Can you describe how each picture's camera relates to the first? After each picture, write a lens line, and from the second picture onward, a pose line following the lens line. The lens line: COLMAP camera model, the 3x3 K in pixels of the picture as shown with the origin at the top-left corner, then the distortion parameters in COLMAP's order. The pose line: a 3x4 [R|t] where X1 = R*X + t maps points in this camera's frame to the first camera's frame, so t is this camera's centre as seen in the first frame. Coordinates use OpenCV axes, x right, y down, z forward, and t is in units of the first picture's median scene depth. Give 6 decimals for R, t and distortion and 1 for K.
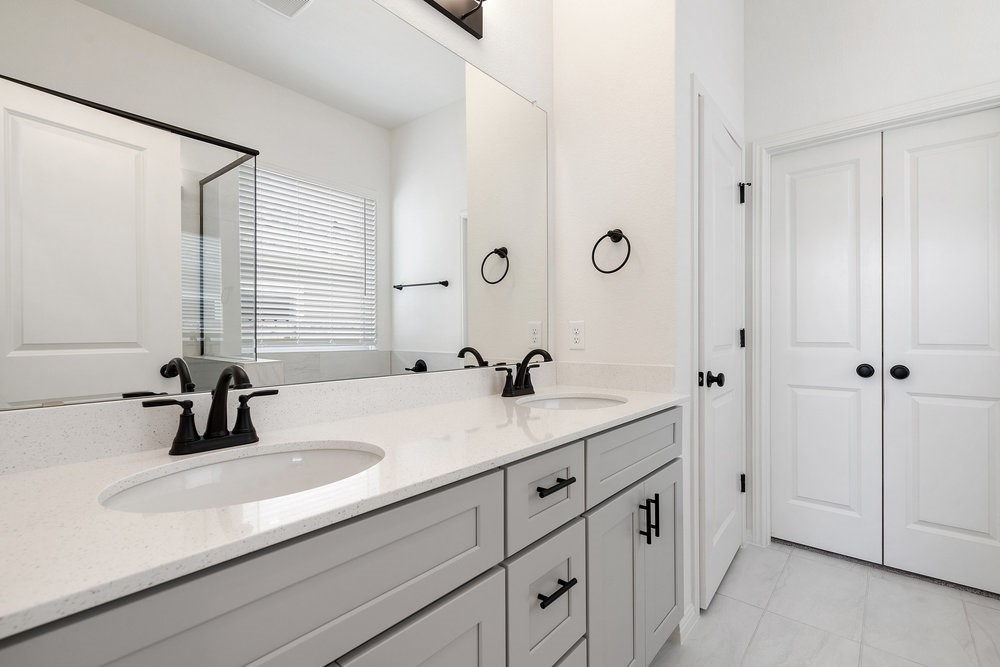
lens RADIAL K [[456.2, 0, 500.6], [0, 456.2, 332.3], [0, 0, 1]] dist [-0.005579, 0.003796]
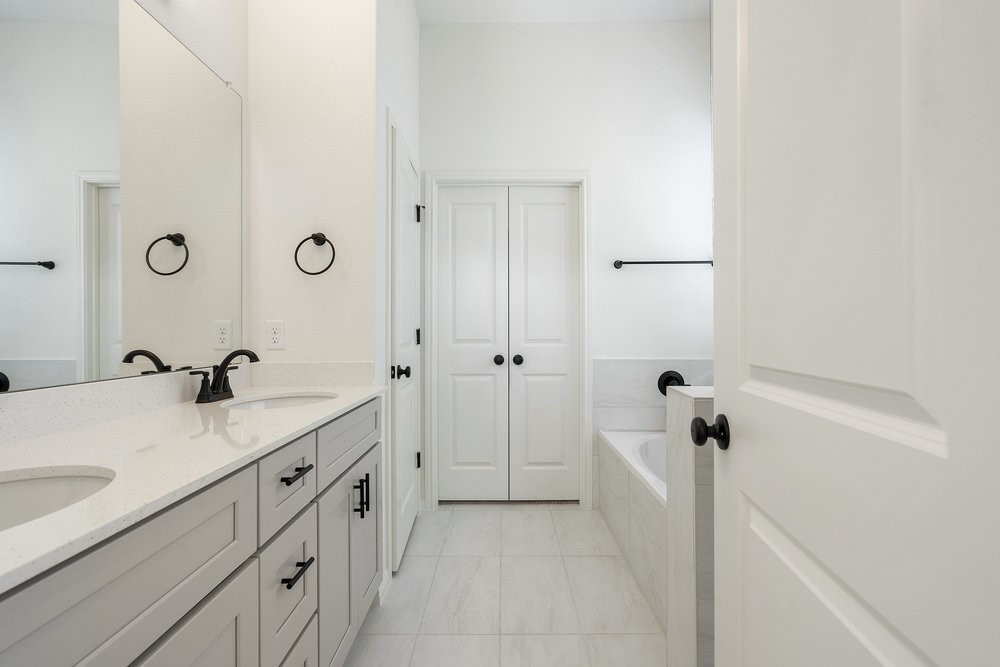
lens RADIAL K [[474.8, 0, 497.8], [0, 474.8, 331.0], [0, 0, 1]] dist [0.000365, 0.000051]
pose [[0.764061, -0.000414, 0.645144, -0.143968], [0.001818, 0.999997, -0.001512, 0.000636], [-0.645141, 0.002328, 0.764060, -0.097532]]
